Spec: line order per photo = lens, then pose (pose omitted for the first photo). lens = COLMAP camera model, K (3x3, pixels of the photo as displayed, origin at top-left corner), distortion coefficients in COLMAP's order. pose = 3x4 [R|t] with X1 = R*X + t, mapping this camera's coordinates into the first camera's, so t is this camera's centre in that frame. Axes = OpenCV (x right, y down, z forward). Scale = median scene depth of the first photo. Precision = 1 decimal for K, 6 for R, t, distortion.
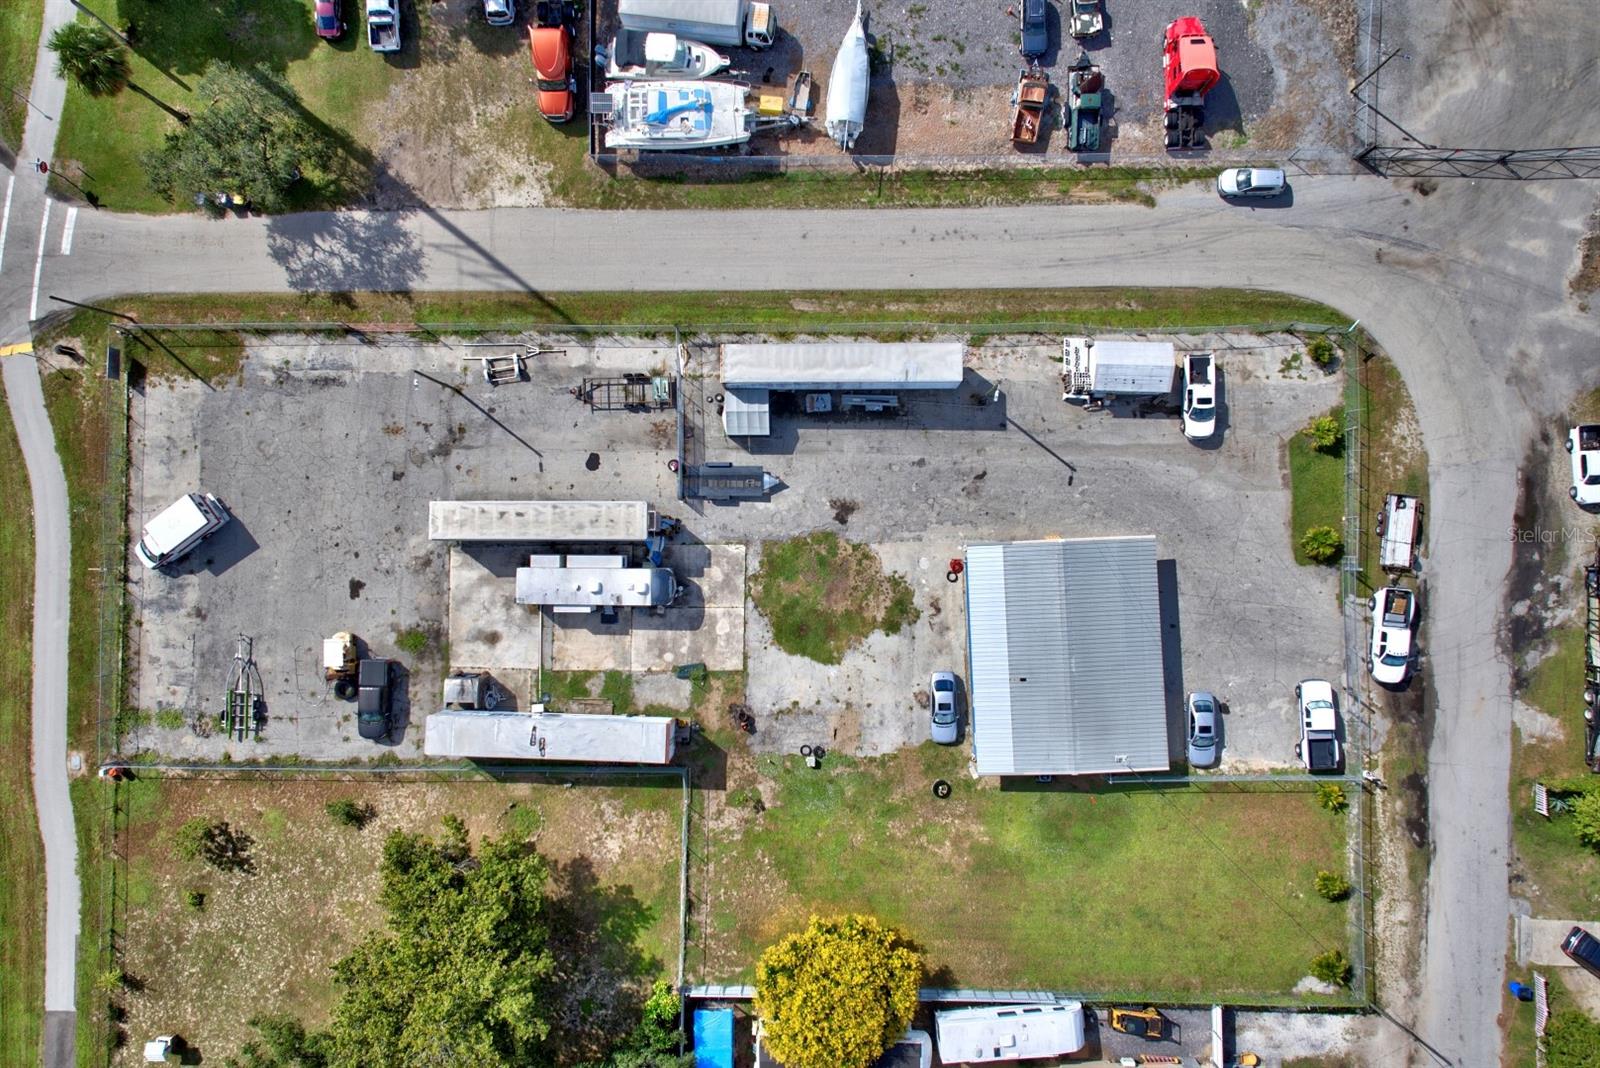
lens RADIAL K [[1067.3, 0, 800.4], [0, 1067.3, 525.6], [0, 0, 1]] dist [0.058258, -0.022034]
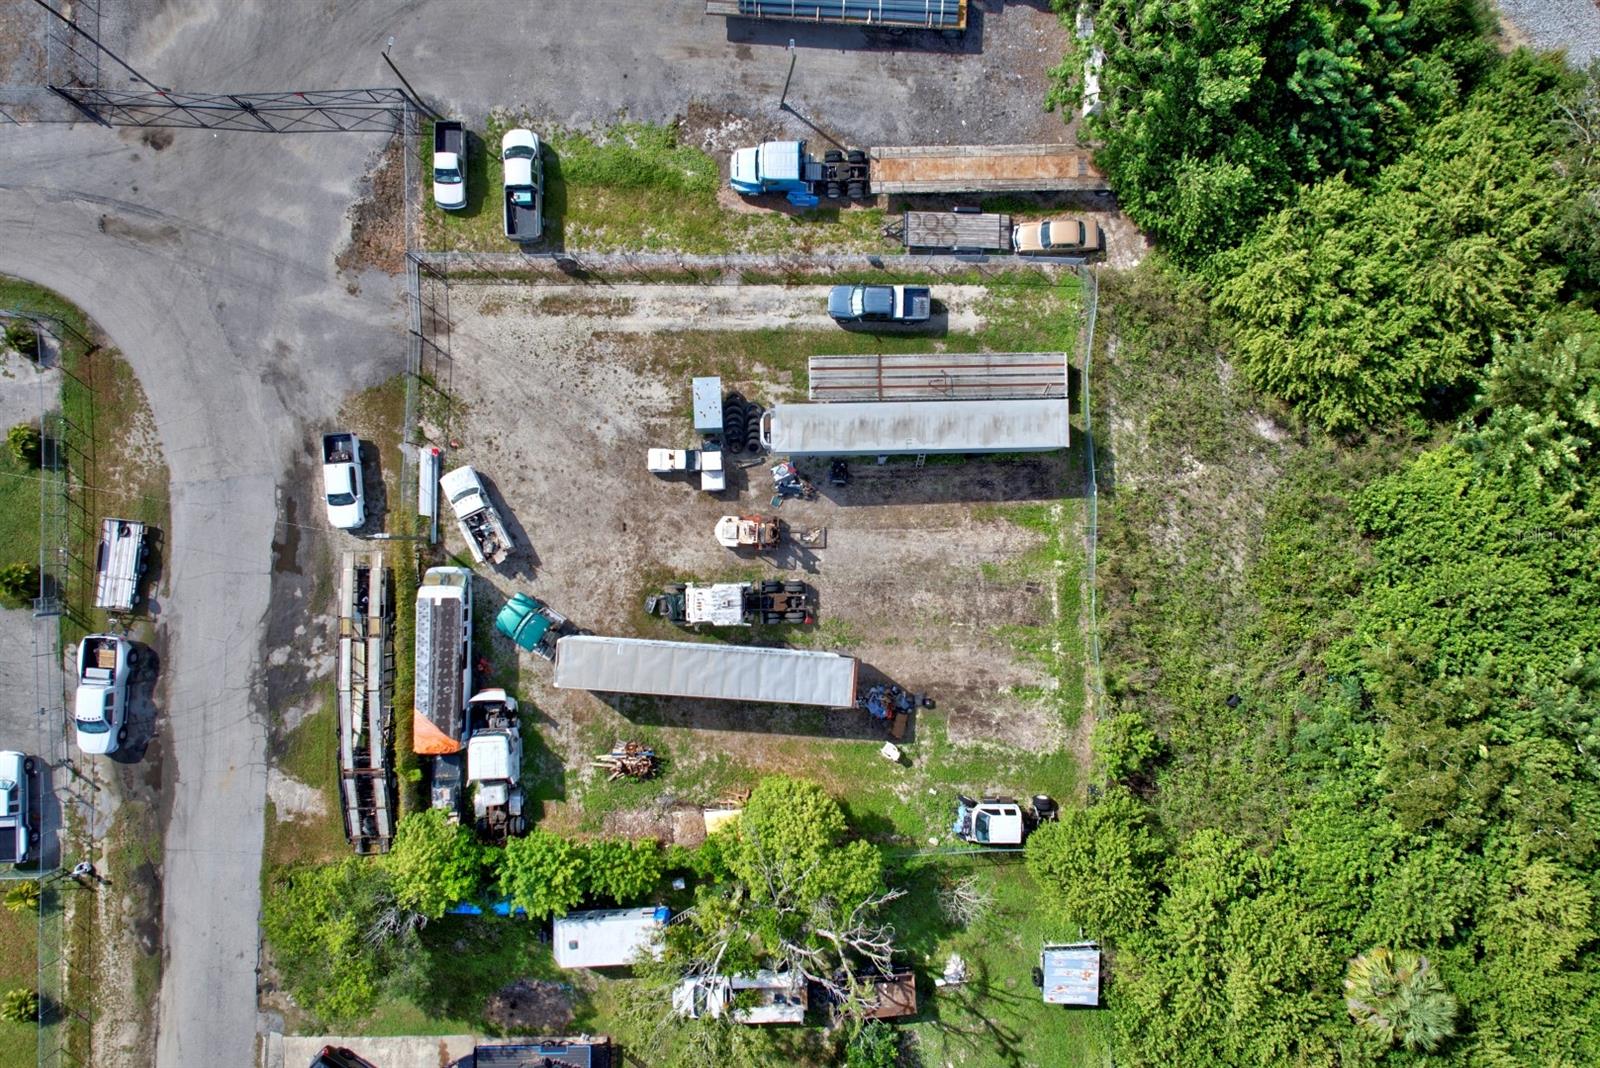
lens RADIAL K [[1067.3, 0, 801.7], [0, 1067.3, 537.6], [0, 0, 1]] dist [0.058258, -0.022034]
pose [[0.999890, -0.013649, 0.005835, 1.049754], [0.013614, 0.999889, 0.006056, -0.013067], [-0.005917, -0.005976, 0.999965, 0.184785]]
